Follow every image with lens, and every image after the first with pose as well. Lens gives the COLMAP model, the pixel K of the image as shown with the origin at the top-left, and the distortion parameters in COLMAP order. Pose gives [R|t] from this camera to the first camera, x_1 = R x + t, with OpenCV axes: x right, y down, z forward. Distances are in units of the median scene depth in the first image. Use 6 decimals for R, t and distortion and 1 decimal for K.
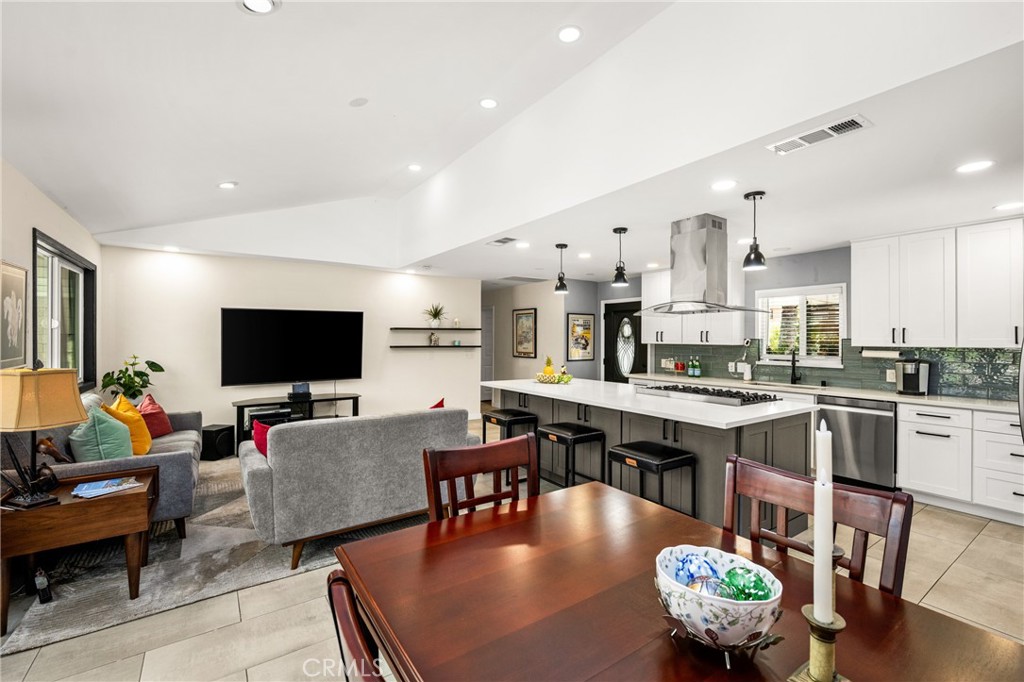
lens RADIAL K [[444.6, 0, 511.4], [0, 444.6, 335.5], [0, 0, 1]] dist [0.000424, 0.000325]
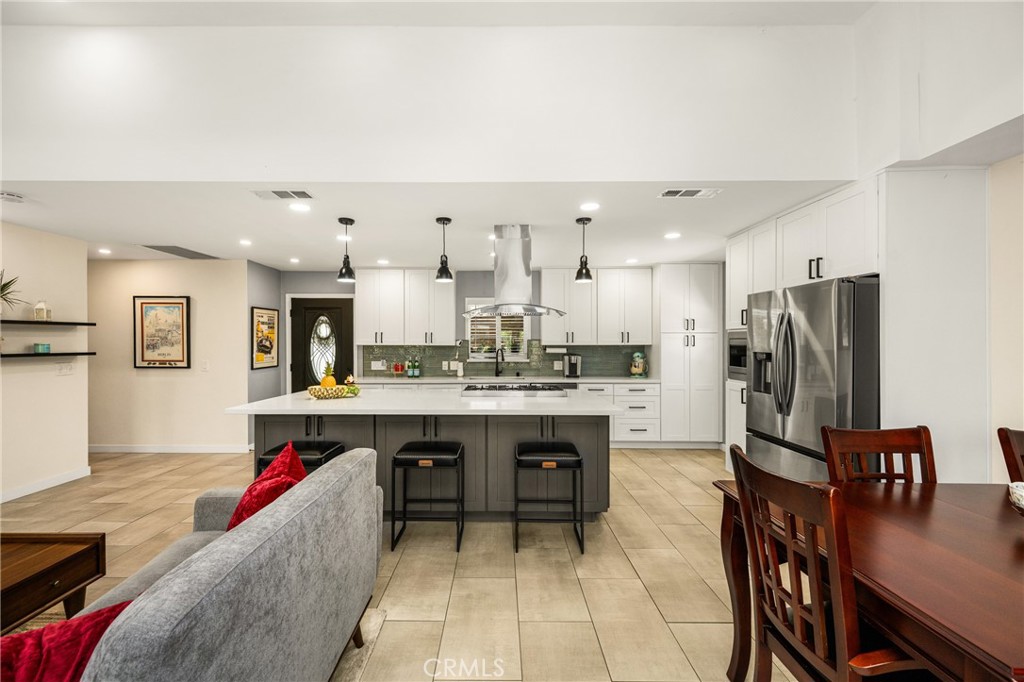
lens RADIAL K [[411.6, 0, 503.4], [0, 411.6, 346.5], [0, 0, 1]] dist [-0.001890, -0.000565]
pose [[0.569339, -0.012451, 0.822009, -0.279990], [-0.004857, 0.999817, 0.018509, 0.003769], [-0.822089, -0.014530, 0.569174, 0.303064]]
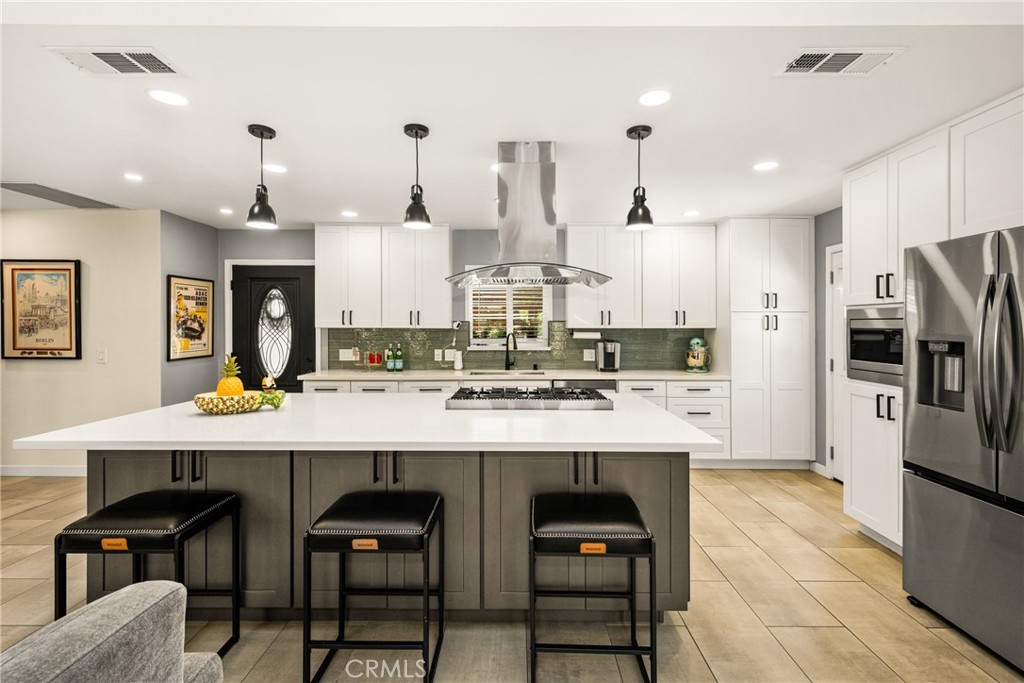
lens RADIAL K [[444.6, 0, 520.4], [0, 444.6, 319.9], [0, 0, 1]] dist [0.000424, 0.000325]
pose [[0.567769, 0.004883, 0.823174, -0.109092], [-0.005652, 0.999982, -0.002034, 0.005910], [-0.823169, -0.003498, 0.567786, 0.413049]]
